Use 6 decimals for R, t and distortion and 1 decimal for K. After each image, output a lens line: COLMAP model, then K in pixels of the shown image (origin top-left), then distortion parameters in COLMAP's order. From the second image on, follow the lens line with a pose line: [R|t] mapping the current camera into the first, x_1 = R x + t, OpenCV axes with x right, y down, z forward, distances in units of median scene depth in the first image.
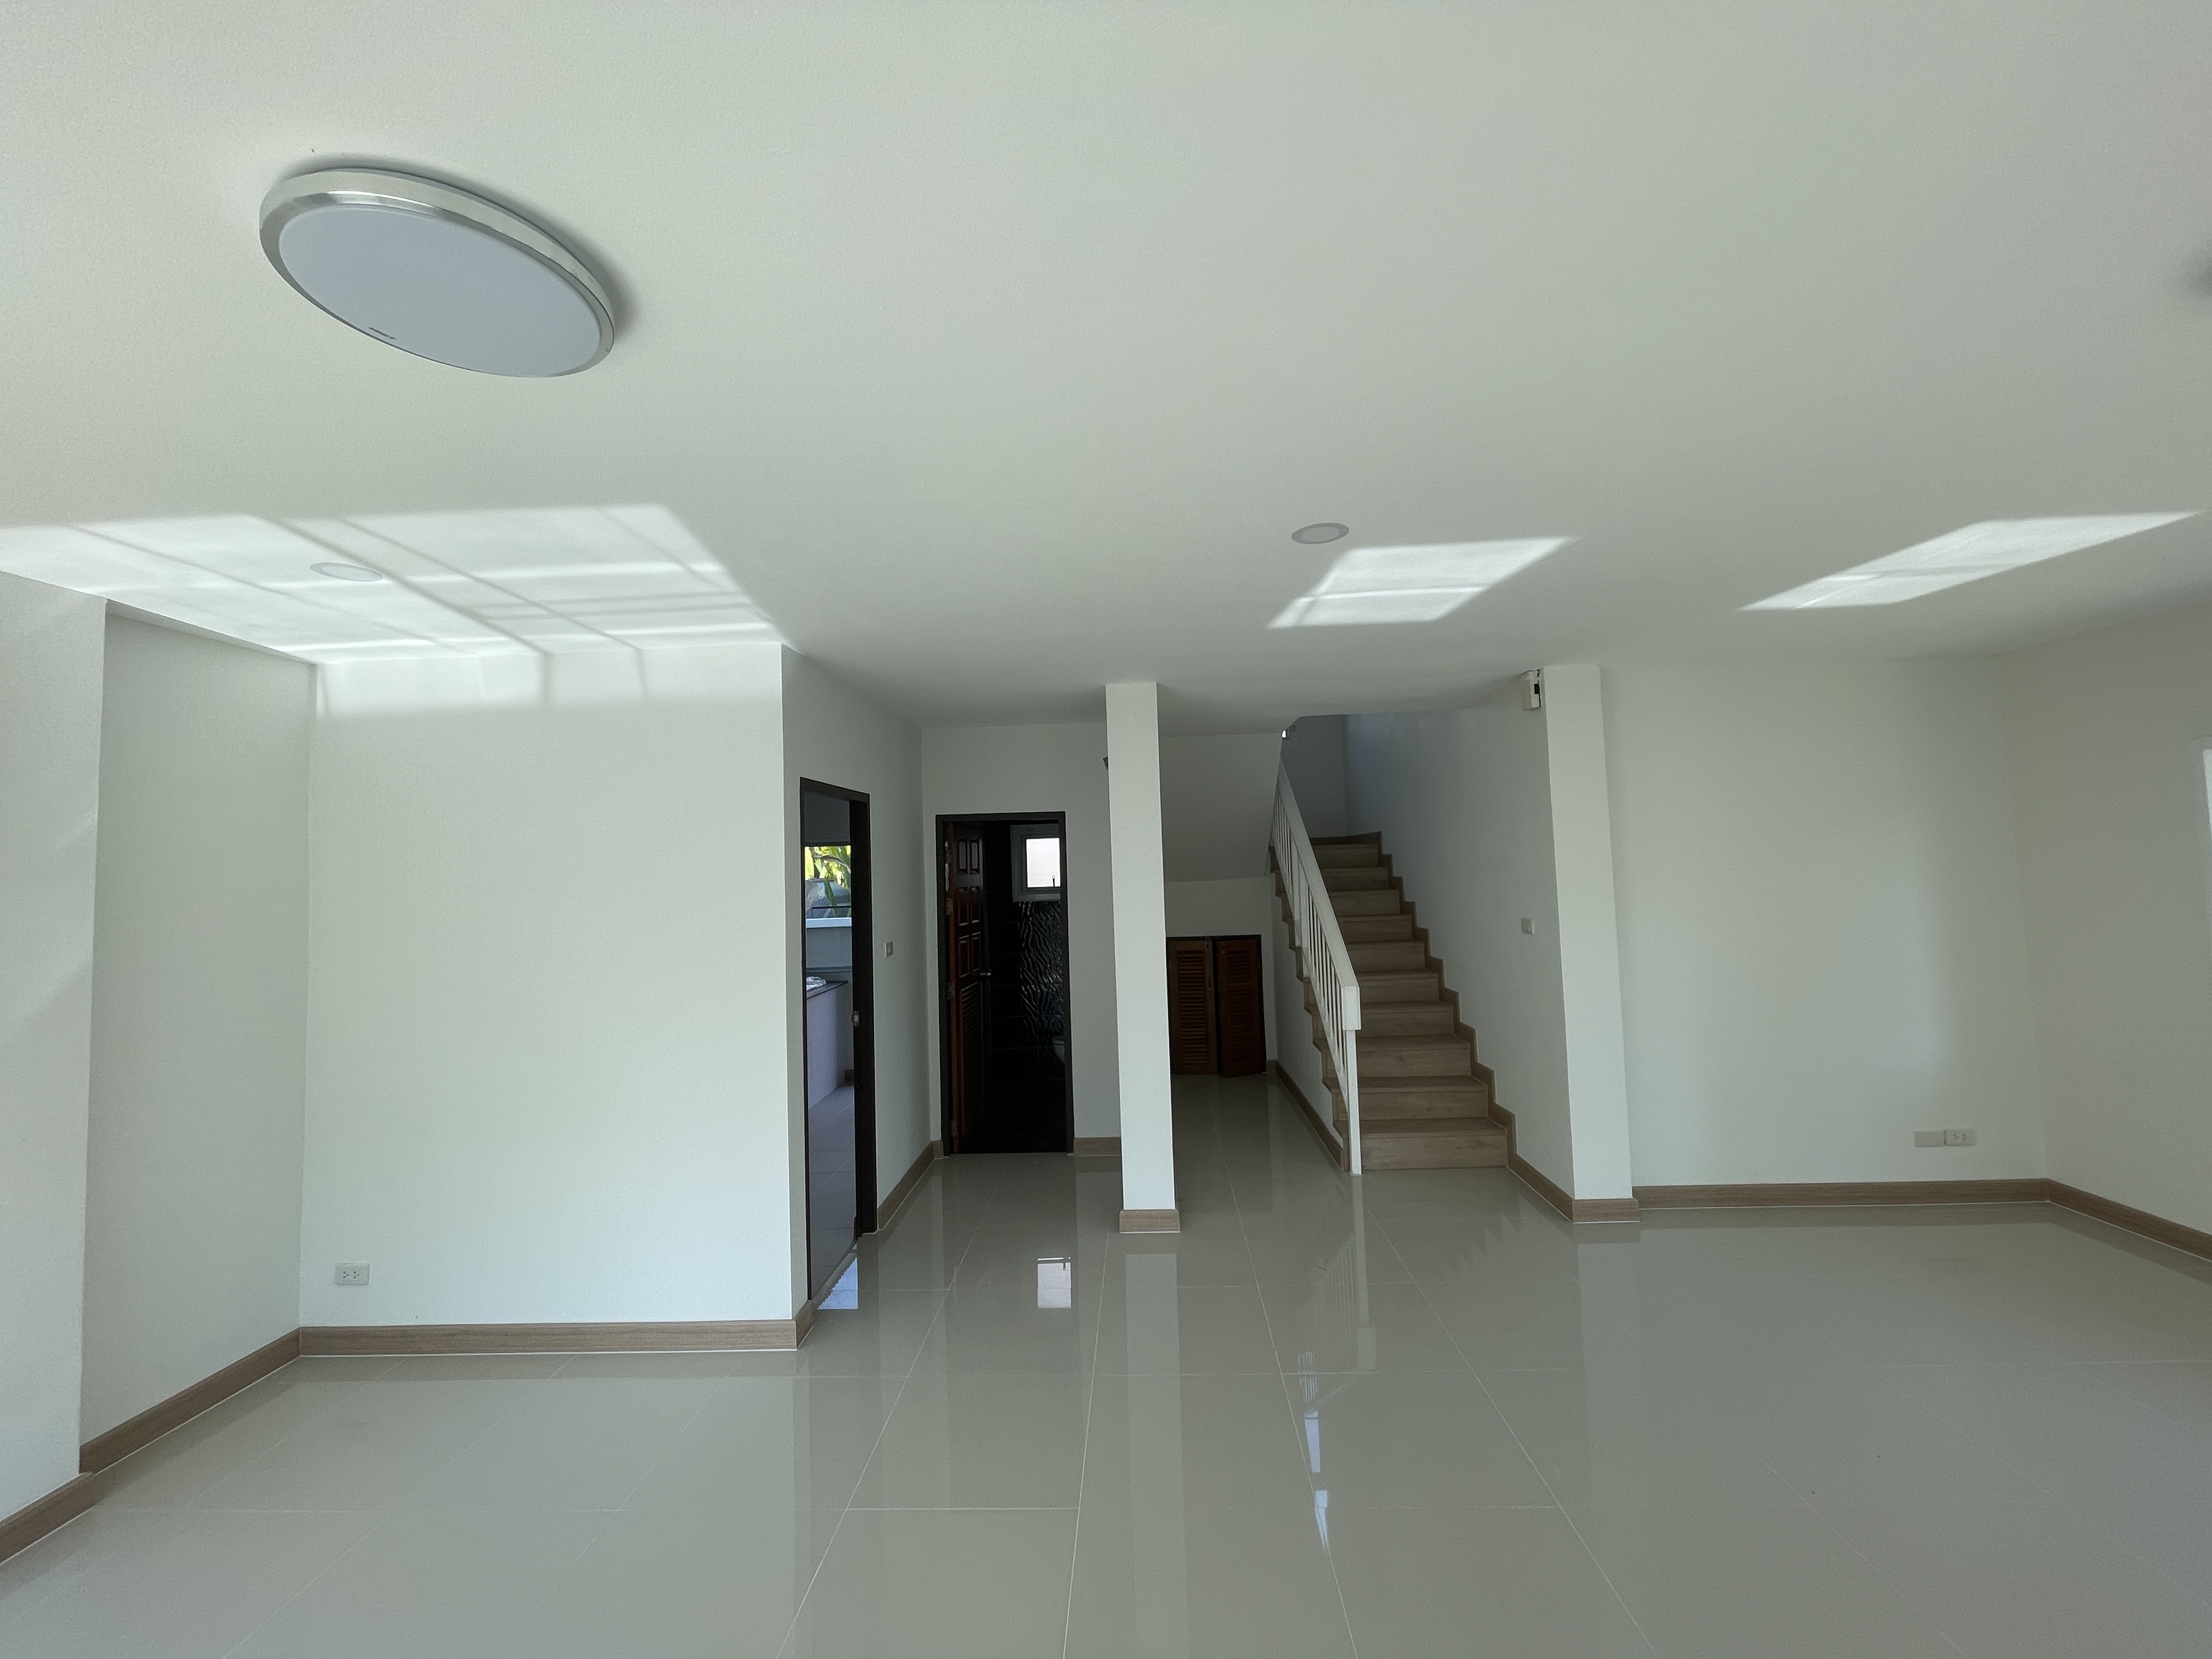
lens RADIAL K [[891.6, 0, 1105.7], [0, 891.6, 817.8], [0, 0, 1]] dist [-0.002915, -0.000134]
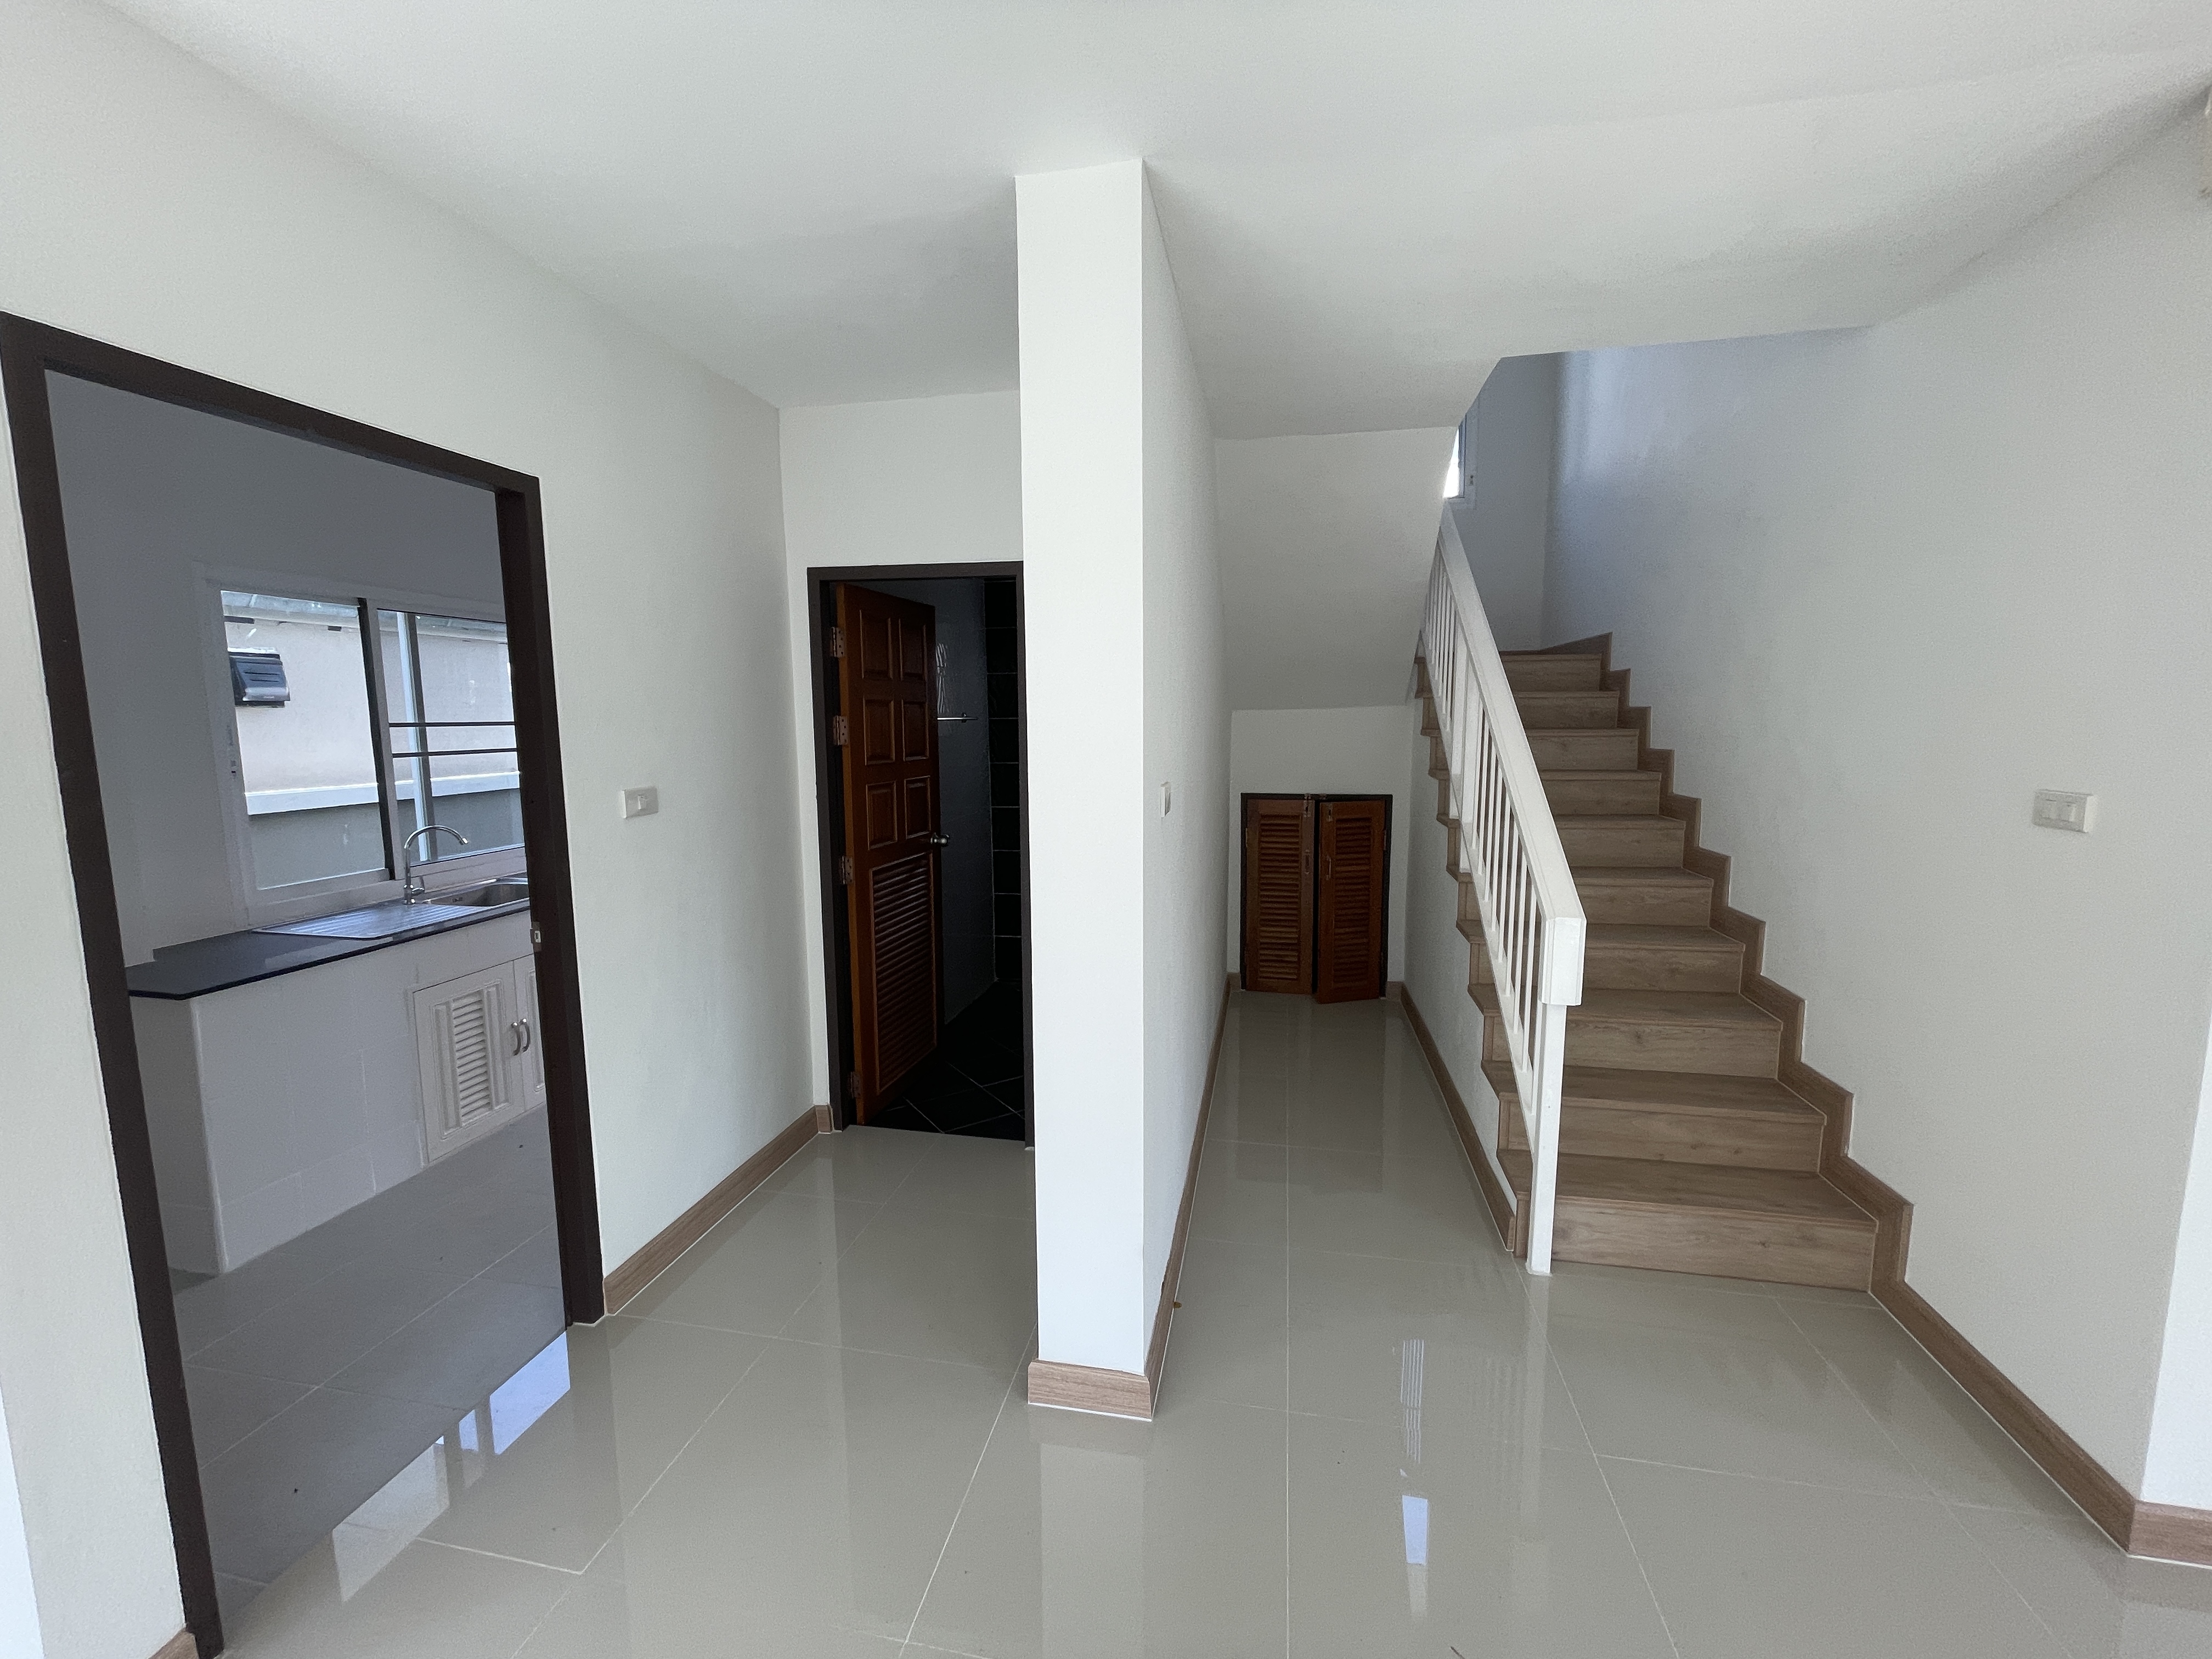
lens RADIAL K [[891.6, 0, 1105.7], [0, 891.6, 817.8], [0, 0, 1]] dist [-0.002915, -0.000134]
pose [[0.987676, 0.043217, -0.150425, 0.088249], [-0.016347, 0.984349, 0.175469, 0.050173], [0.155654, -0.170848, 0.972925, 0.445760]]
